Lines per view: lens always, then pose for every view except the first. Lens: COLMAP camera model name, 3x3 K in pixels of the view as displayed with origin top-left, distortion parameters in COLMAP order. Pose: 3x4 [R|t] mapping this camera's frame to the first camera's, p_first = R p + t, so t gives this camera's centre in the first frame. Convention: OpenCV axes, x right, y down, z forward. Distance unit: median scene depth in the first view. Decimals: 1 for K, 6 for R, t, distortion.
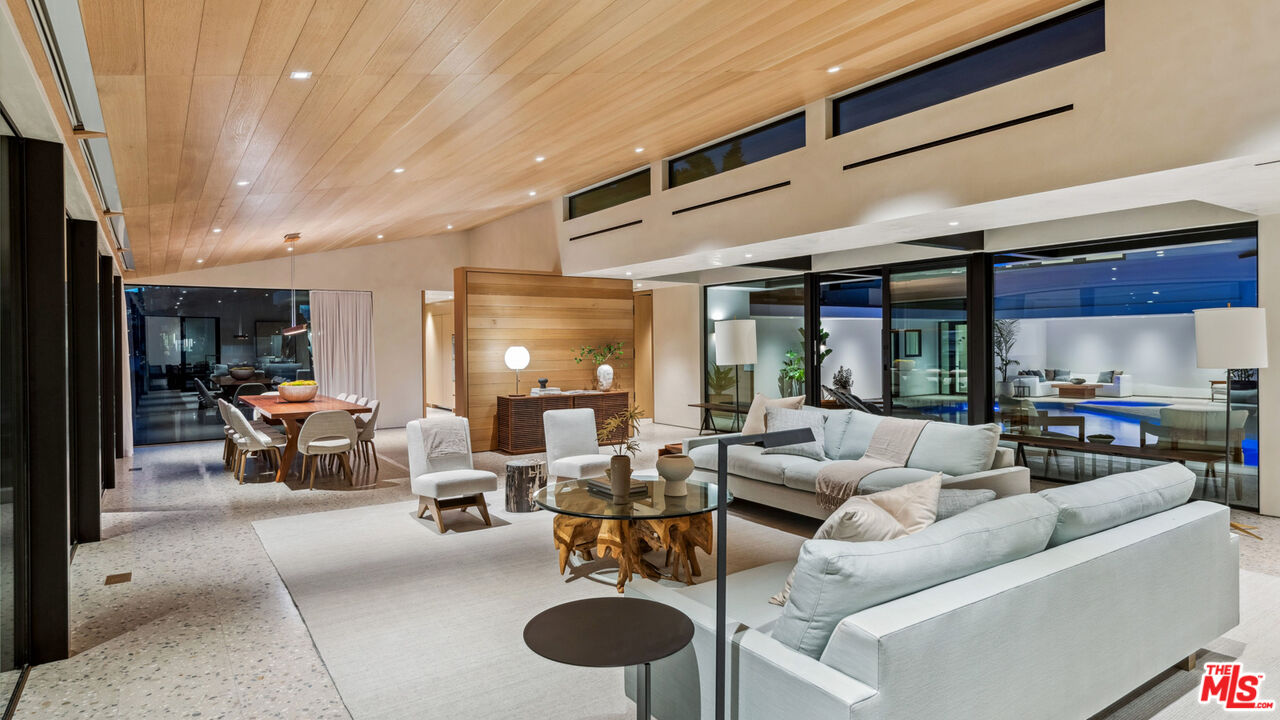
lens RADIAL K [[715.6, 0, 639.1], [0, 715.6, 348.5], [0, 0, 1]] dist [0.023955, -0.000175]
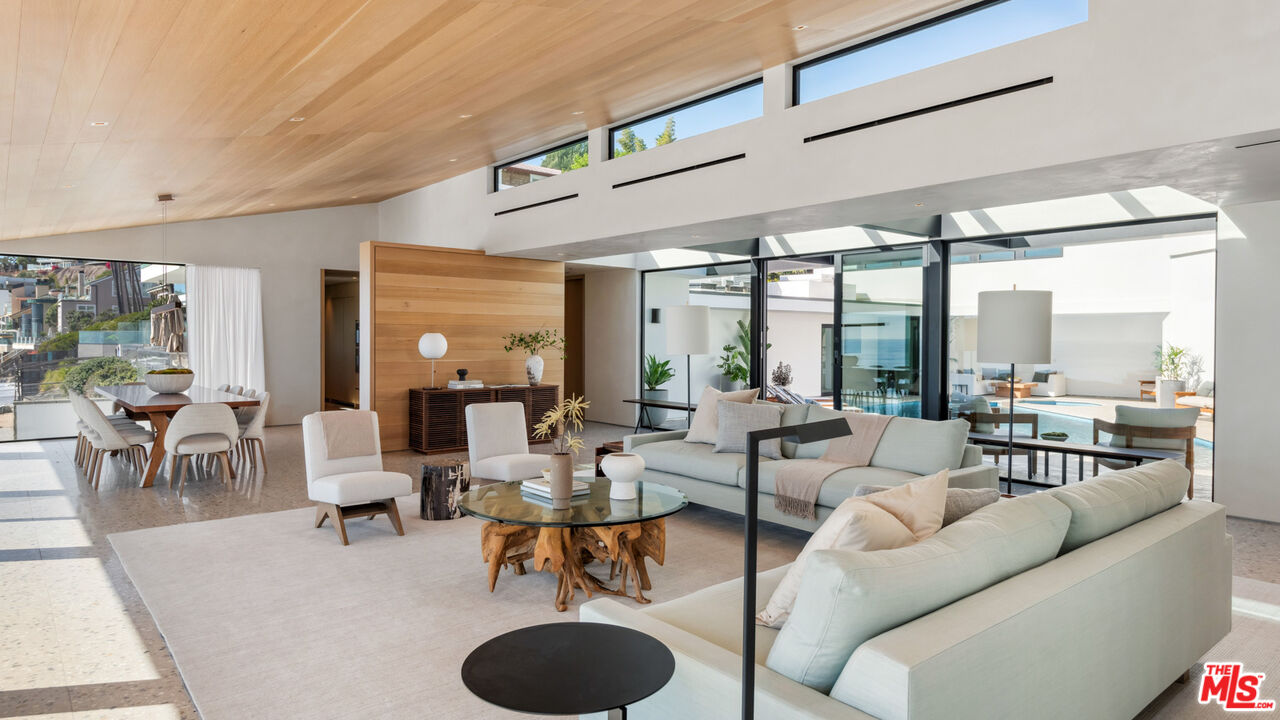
lens RADIAL K [[764.3, 0, 645.5], [0, 764.3, 354.2], [0, 0, 1]] dist [0.024849, -0.000710]
pose [[0.993932, 0.012591, 0.109277, -0.020664], [-0.014170, 0.999806, 0.013680, 0.010768], [-0.109084, -0.015145, 0.993917, 0.050383]]
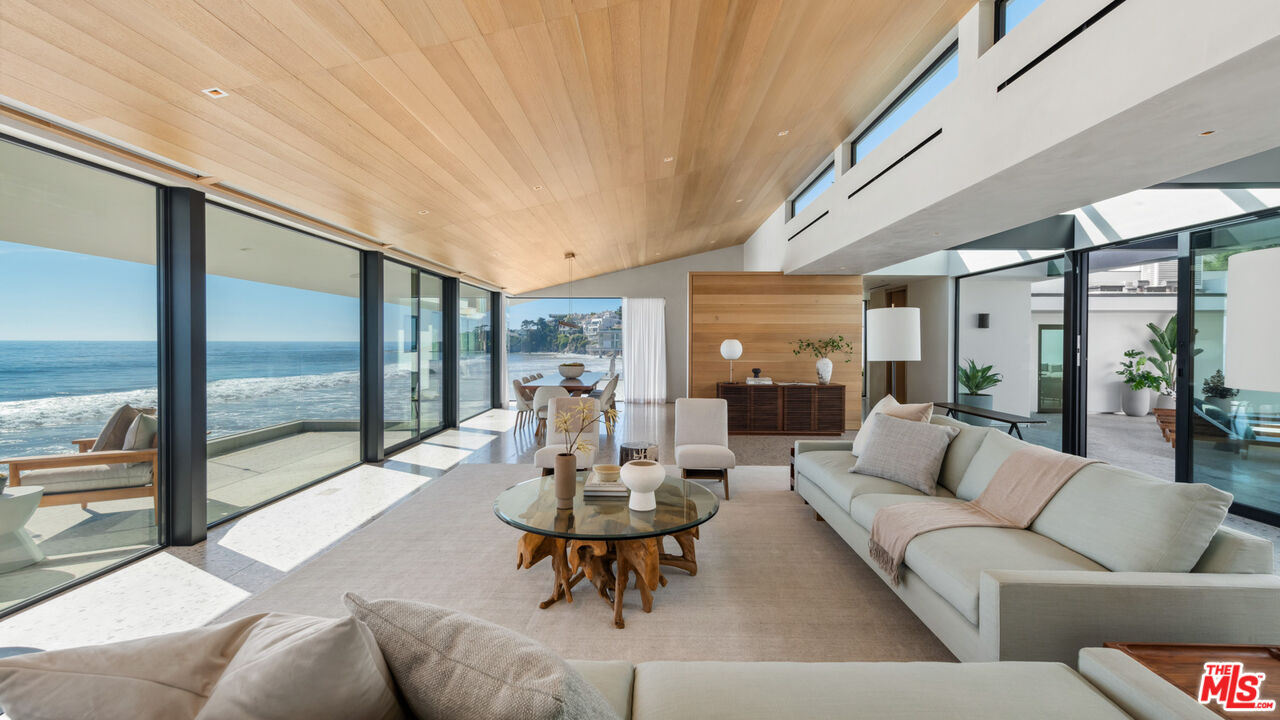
lens RADIAL K [[536.4, 0, 633.0], [0, 536.4, 357.3], [0, 0, 1]] dist [0.004794, -0.000018]
pose [[0.810584, 0.029025, -0.584902, 0.328358], [-0.014031, 0.999447, 0.030152, 0.002868], [0.585454, -0.016234, 0.810543, 0.372504]]
